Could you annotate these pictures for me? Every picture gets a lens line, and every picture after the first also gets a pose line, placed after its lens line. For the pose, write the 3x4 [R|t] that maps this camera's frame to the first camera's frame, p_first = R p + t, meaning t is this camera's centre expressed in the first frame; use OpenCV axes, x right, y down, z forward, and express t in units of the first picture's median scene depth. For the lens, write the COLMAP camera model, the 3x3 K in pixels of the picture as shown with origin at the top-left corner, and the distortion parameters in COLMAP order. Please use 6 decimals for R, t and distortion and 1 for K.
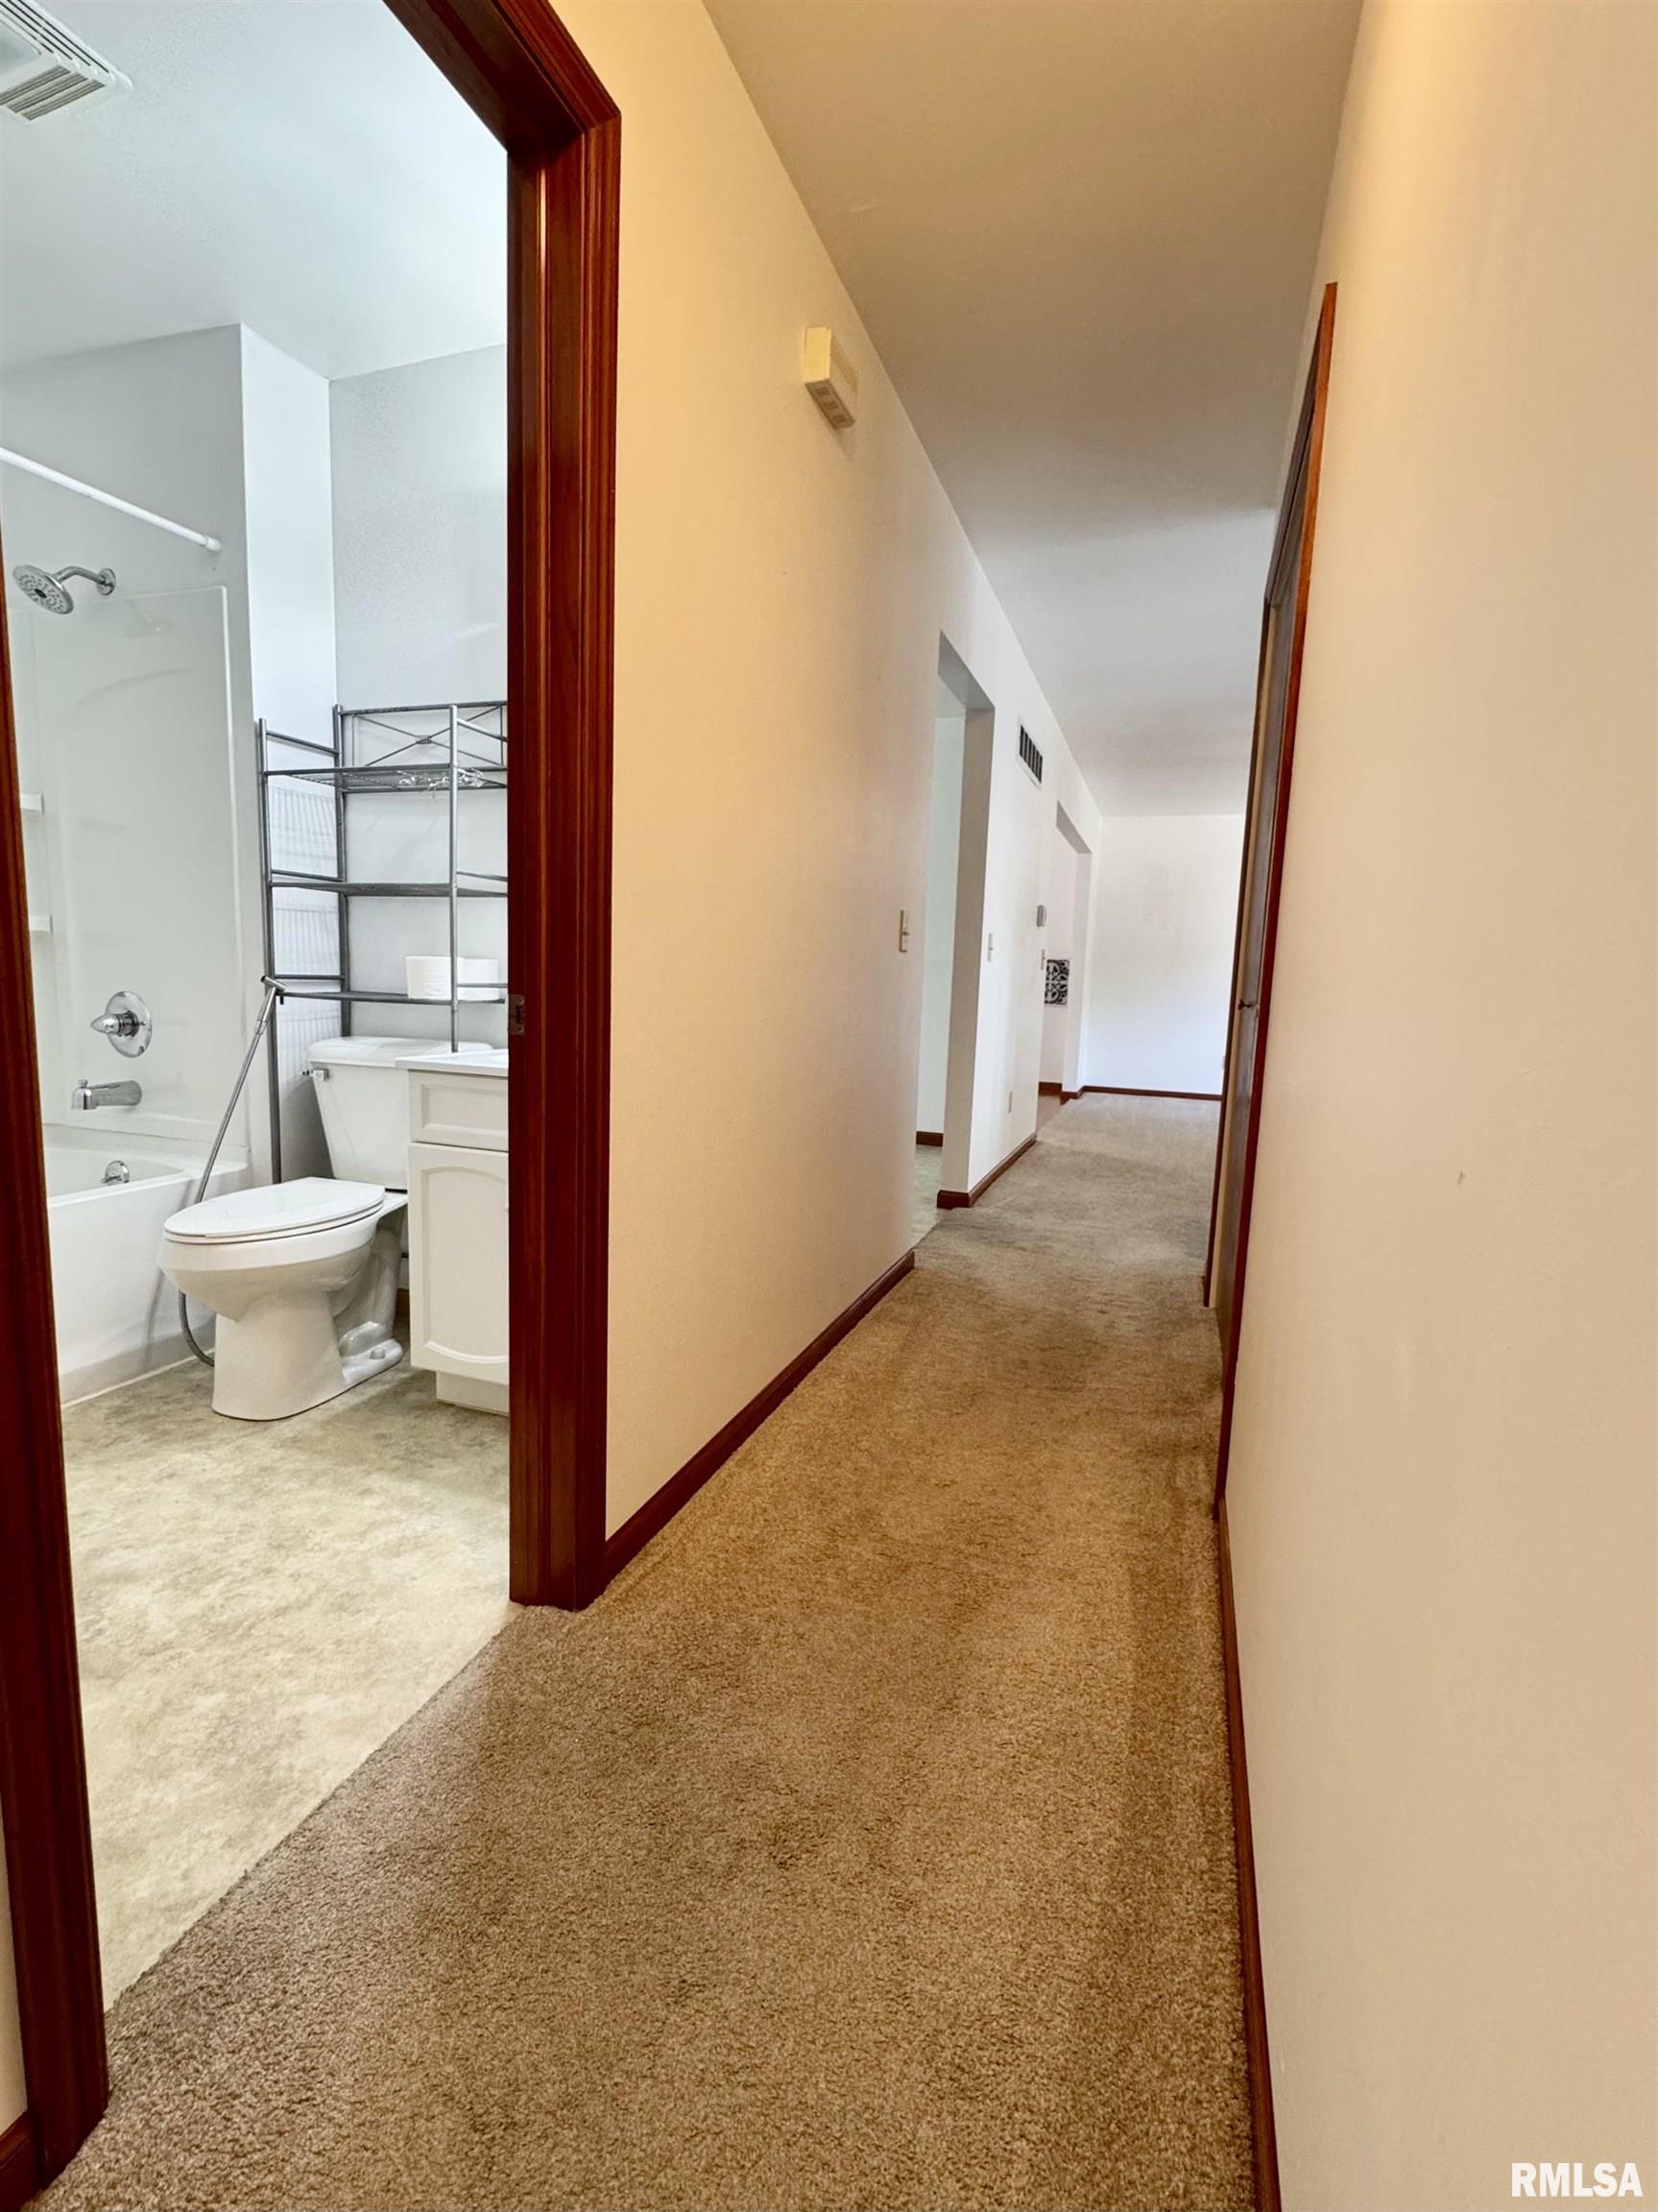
lens RADIAL K [[973.6, 0, 816.8], [0, 973.6, 1103.7], [0, 0, 1]] dist [-0.000943, 0.000006]
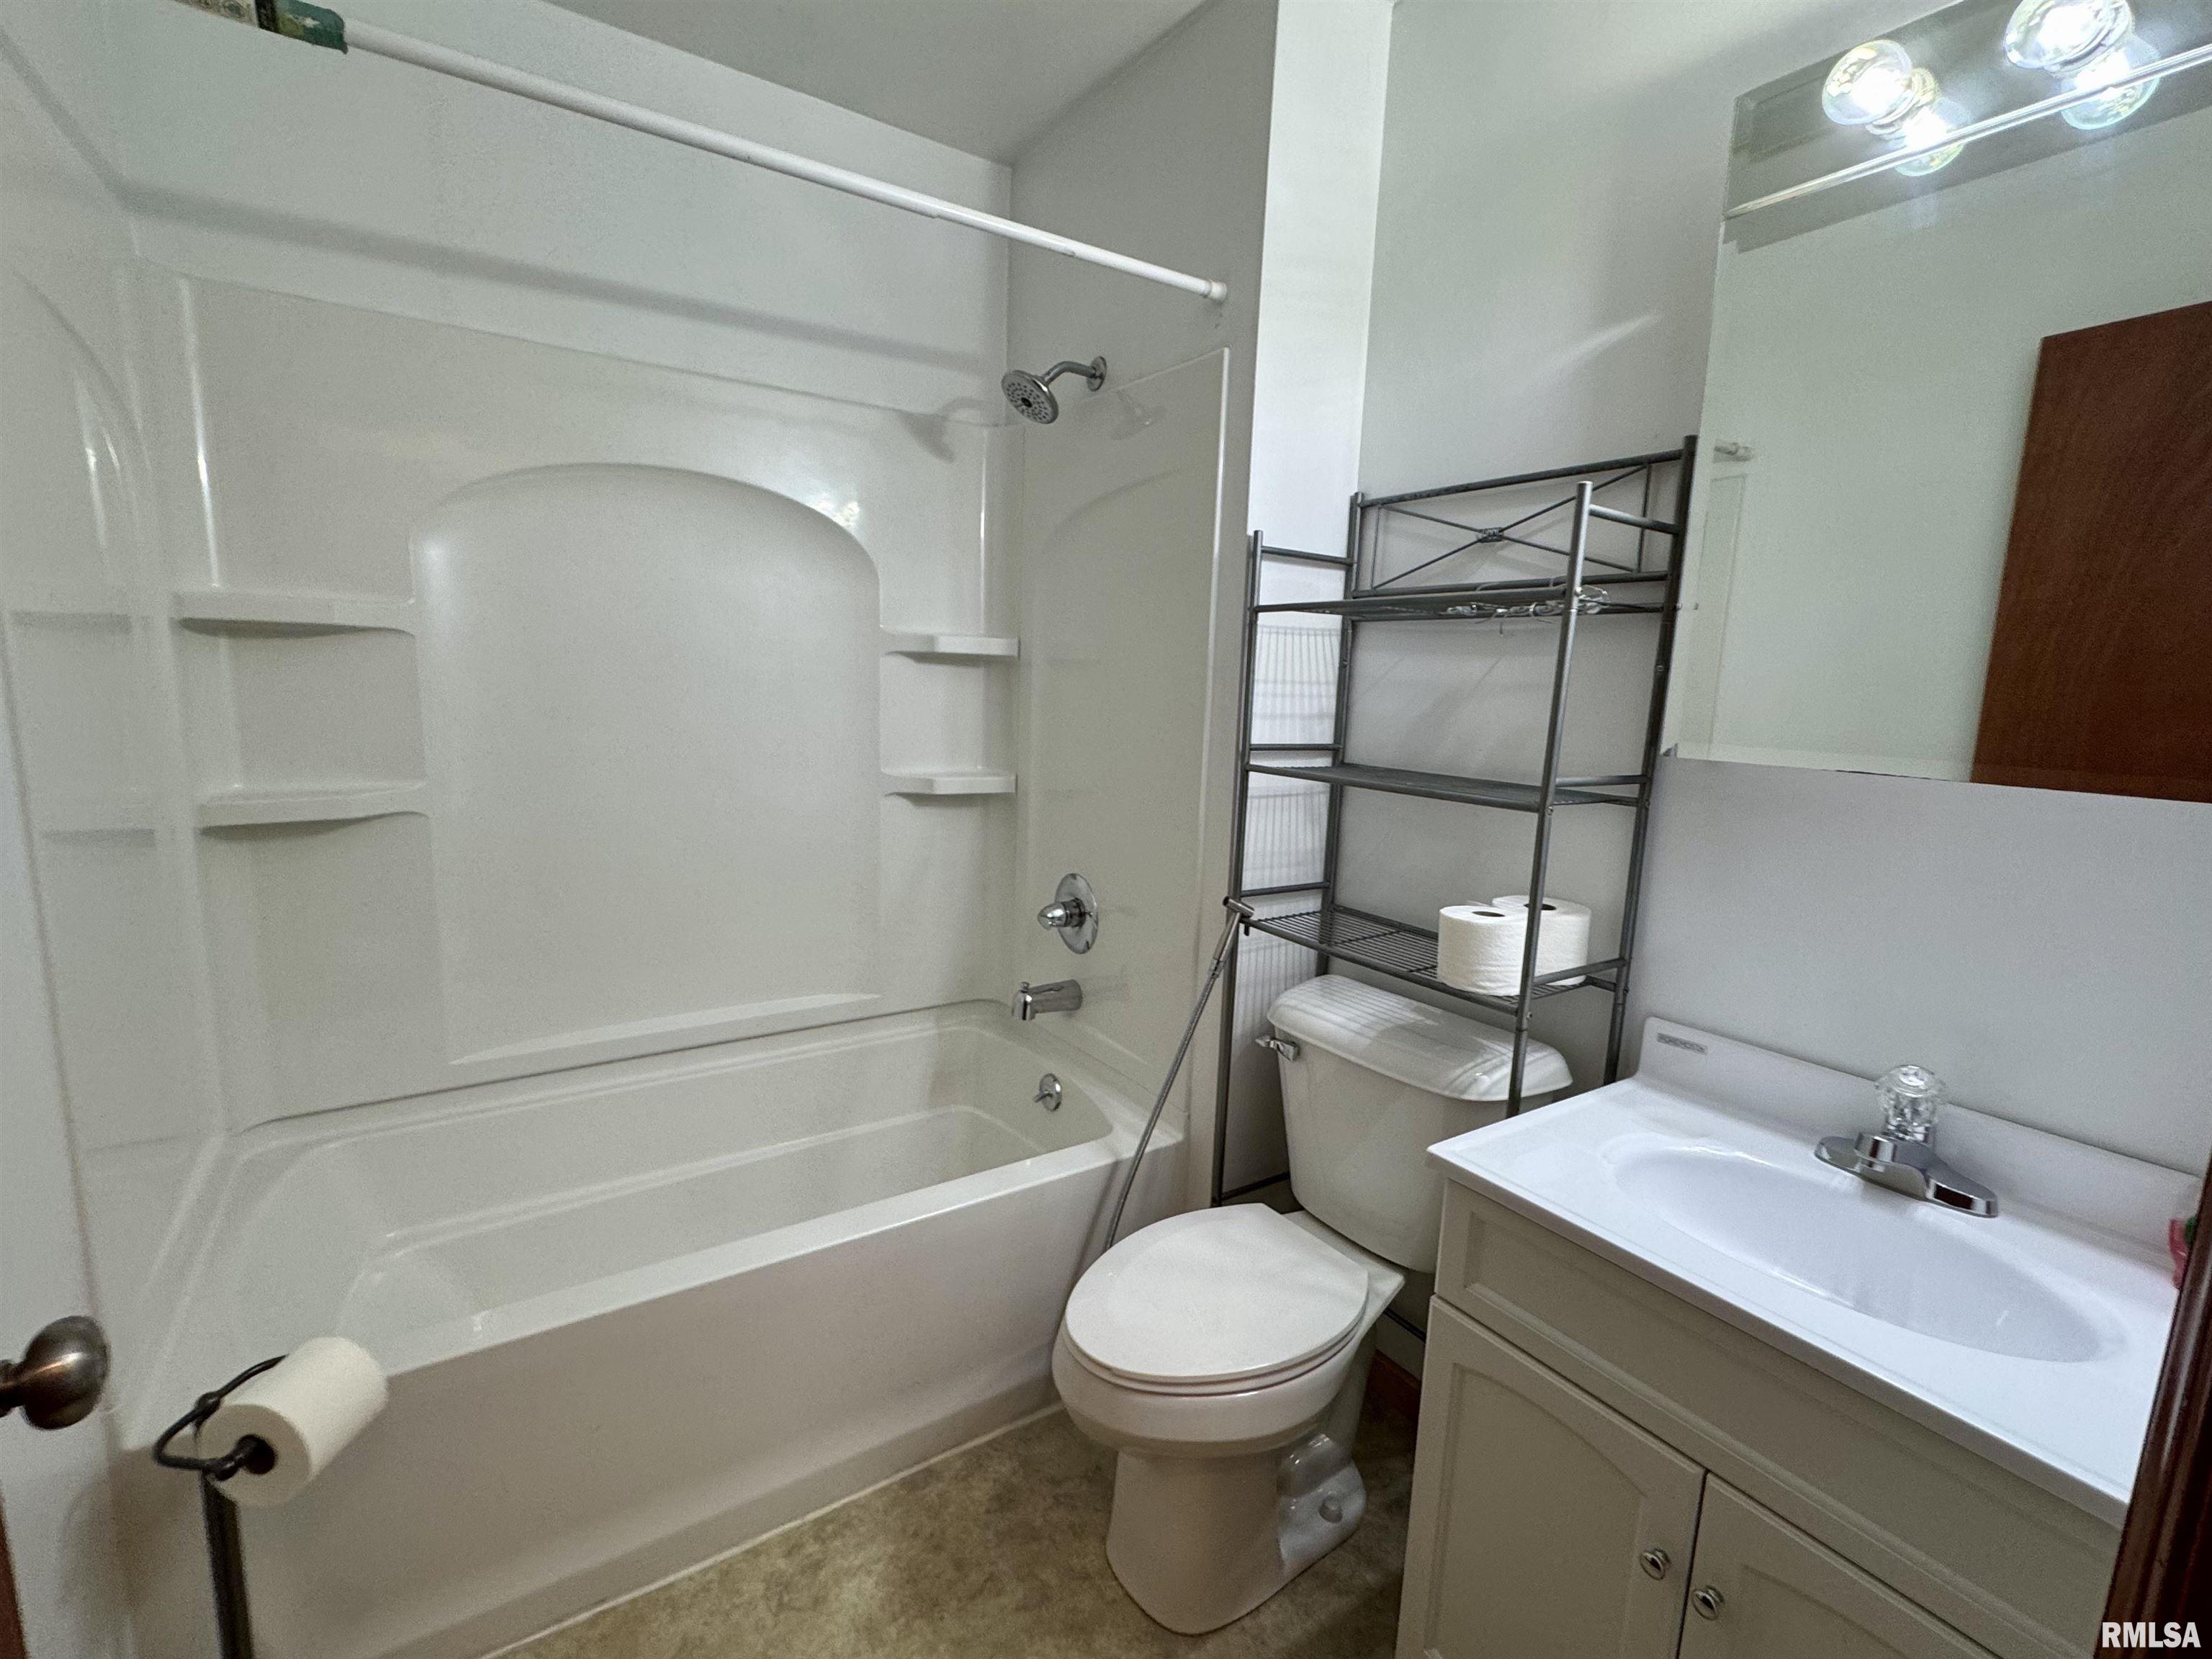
lens RADIAL K [[969.0, 0, 1119.3], [0, 969.0, 834.7], [0, 0, 1]] dist [-0.005329, -0.000135]
pose [[0.814259, 0.083193, -0.574509, -0.231847], [-0.086135, 0.996037, 0.022154, -0.182224], [0.574075, 0.031446, 0.818198, 0.379128]]
